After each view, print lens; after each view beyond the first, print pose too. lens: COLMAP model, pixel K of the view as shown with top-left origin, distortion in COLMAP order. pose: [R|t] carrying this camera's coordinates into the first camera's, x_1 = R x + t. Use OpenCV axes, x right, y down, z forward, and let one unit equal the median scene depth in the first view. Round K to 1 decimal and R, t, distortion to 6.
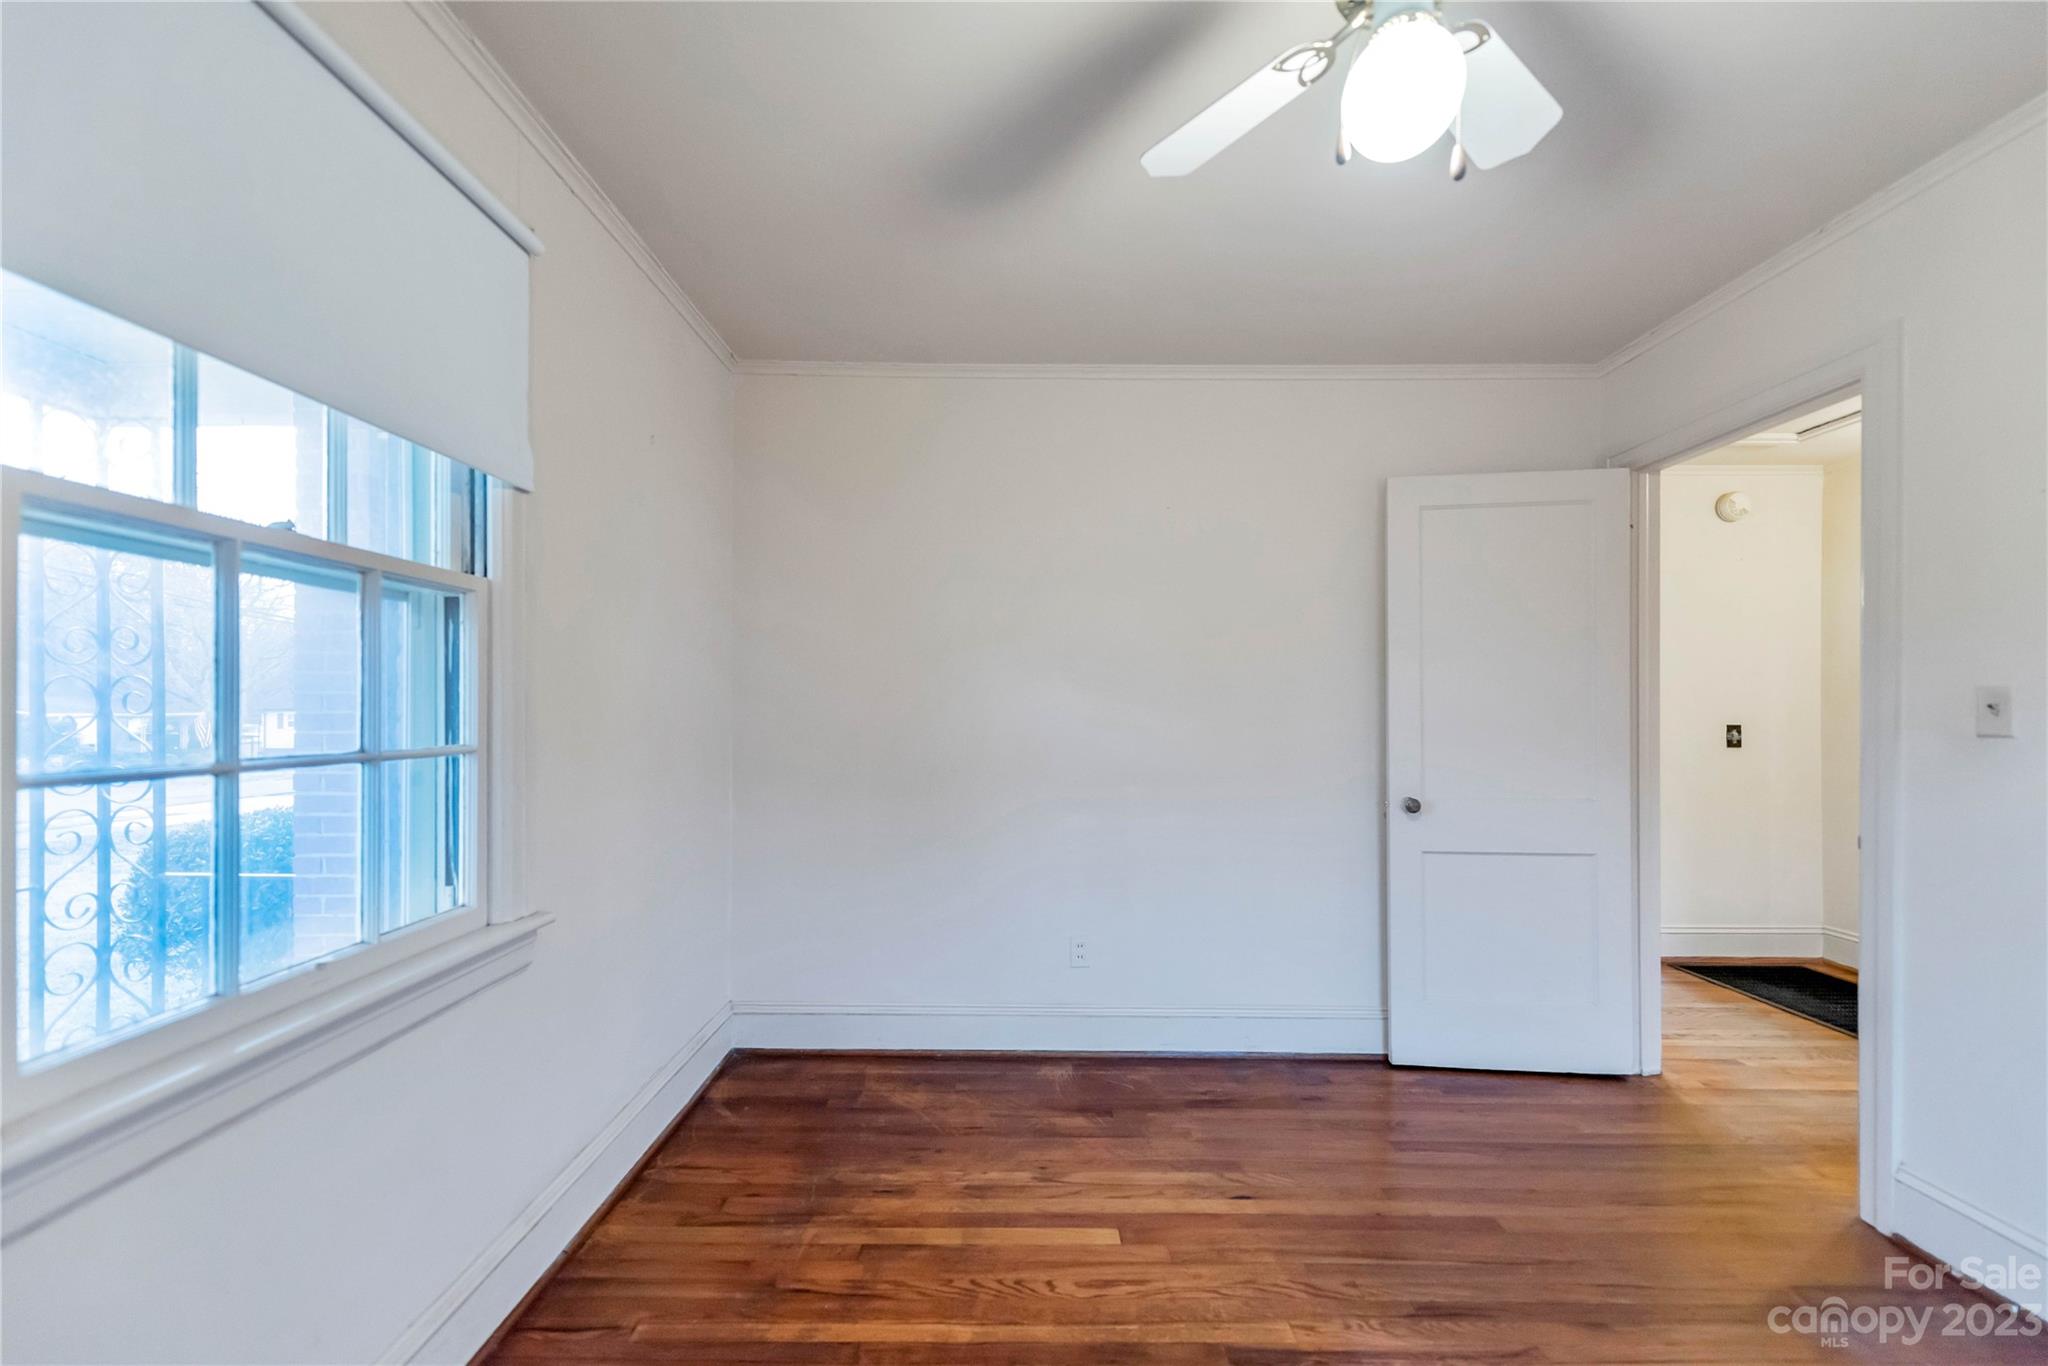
lens RADIAL K [[810.1, 0, 1023.3], [0, 810.1, 702.3], [0, 0, 1]] dist [0.016331, -0.004679]
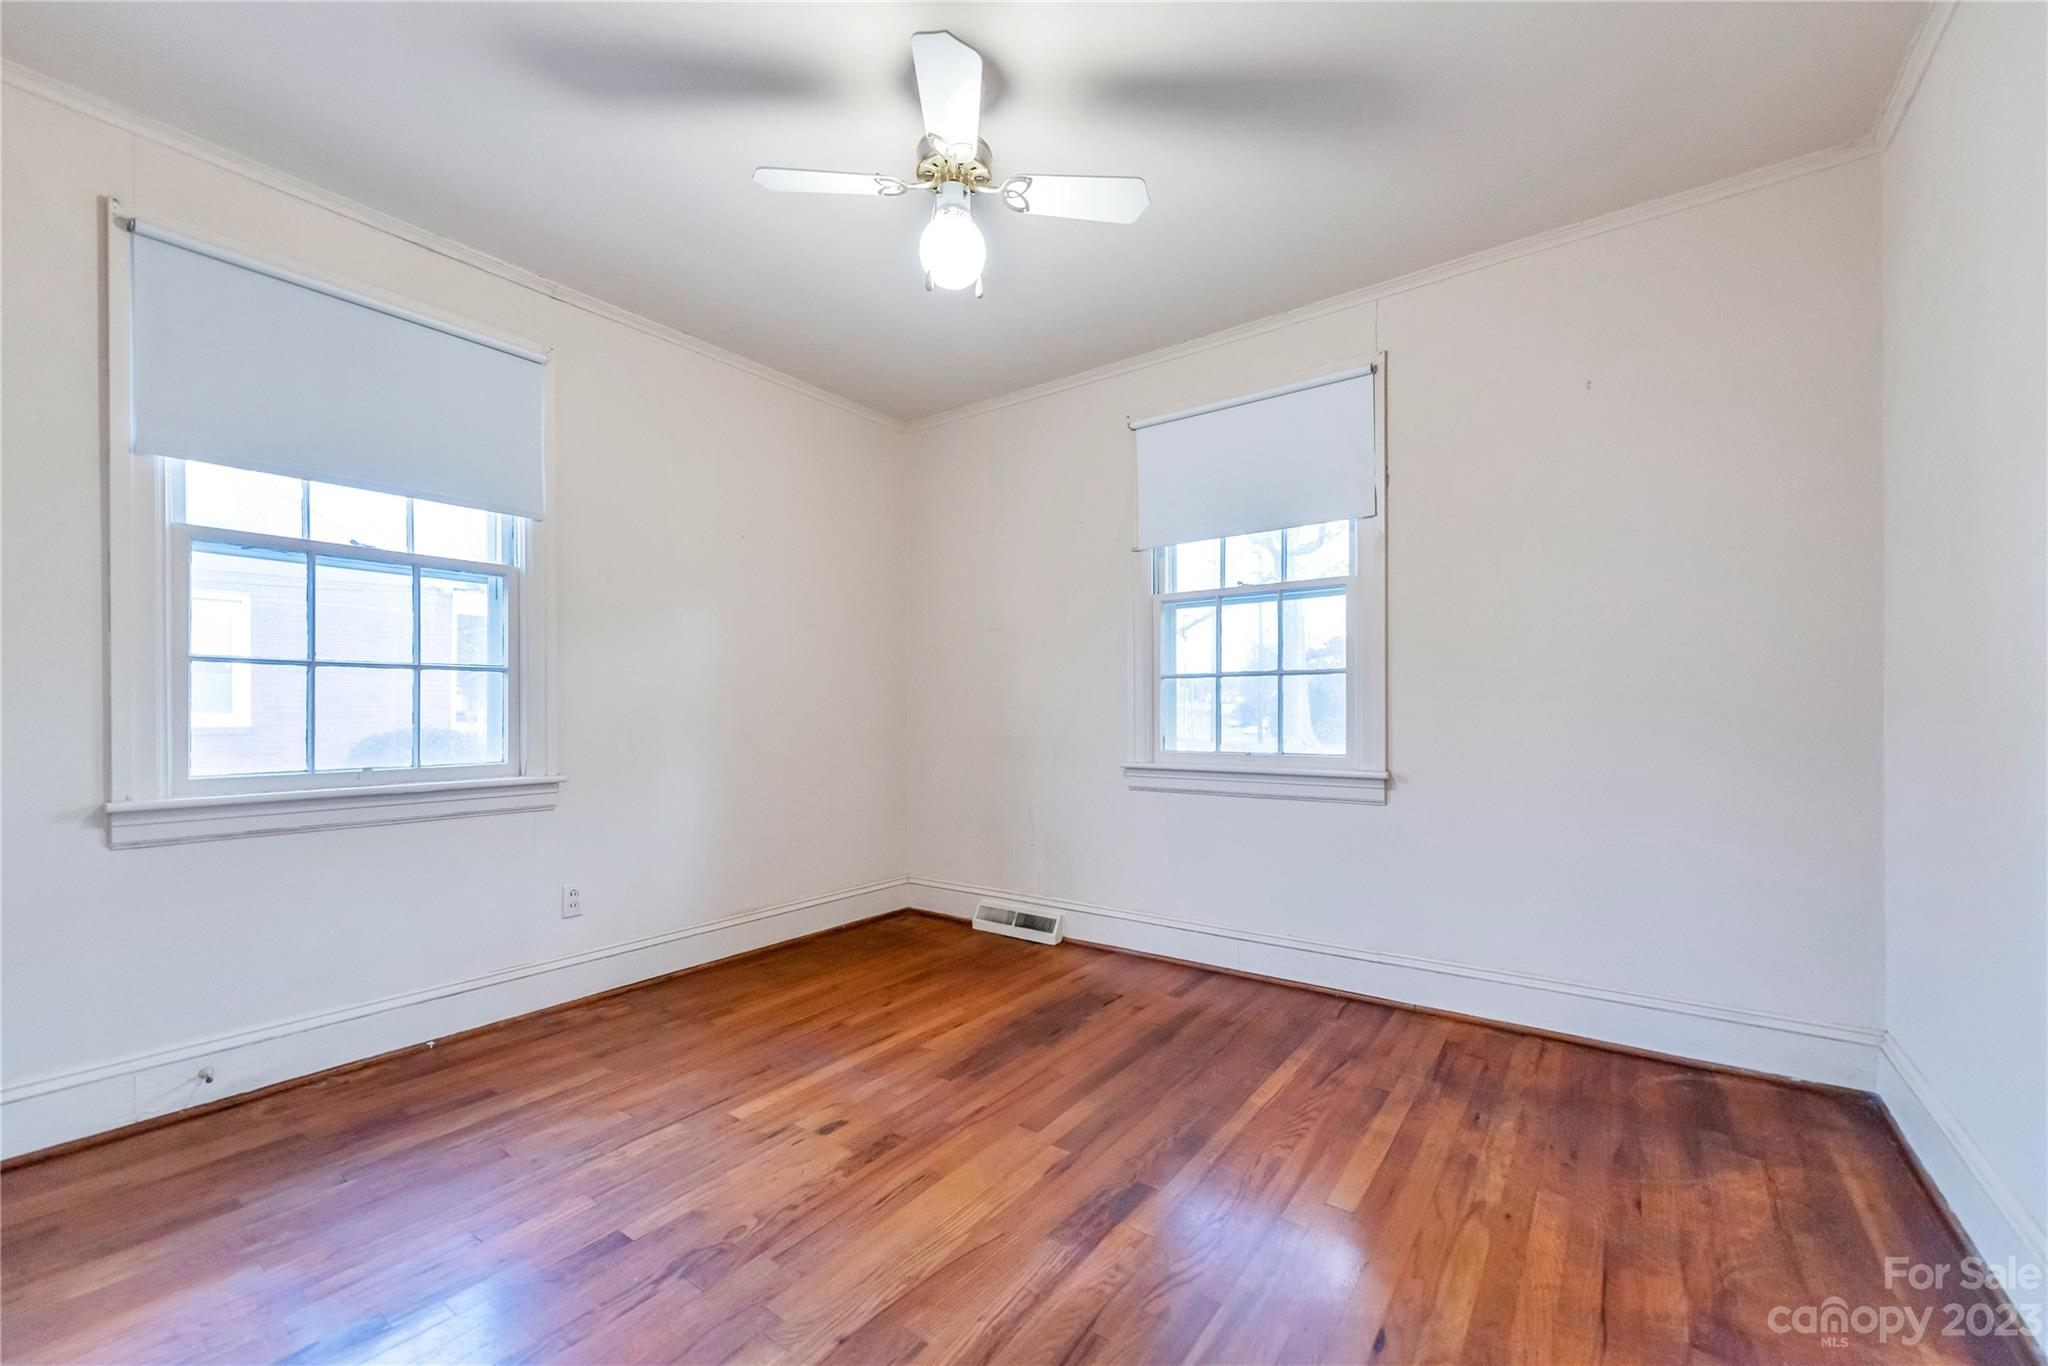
lens RADIAL K [[810.1, 0, 1014.0], [0, 810.1, 716.6], [0, 0, 1]] dist [0.016331, -0.004679]
pose [[-0.599699, 0.006955, -0.800195, 0.956561], [0.010523, 0.999944, 0.000805, 0.118965], [0.800156, -0.007937, -0.599739, 1.172521]]
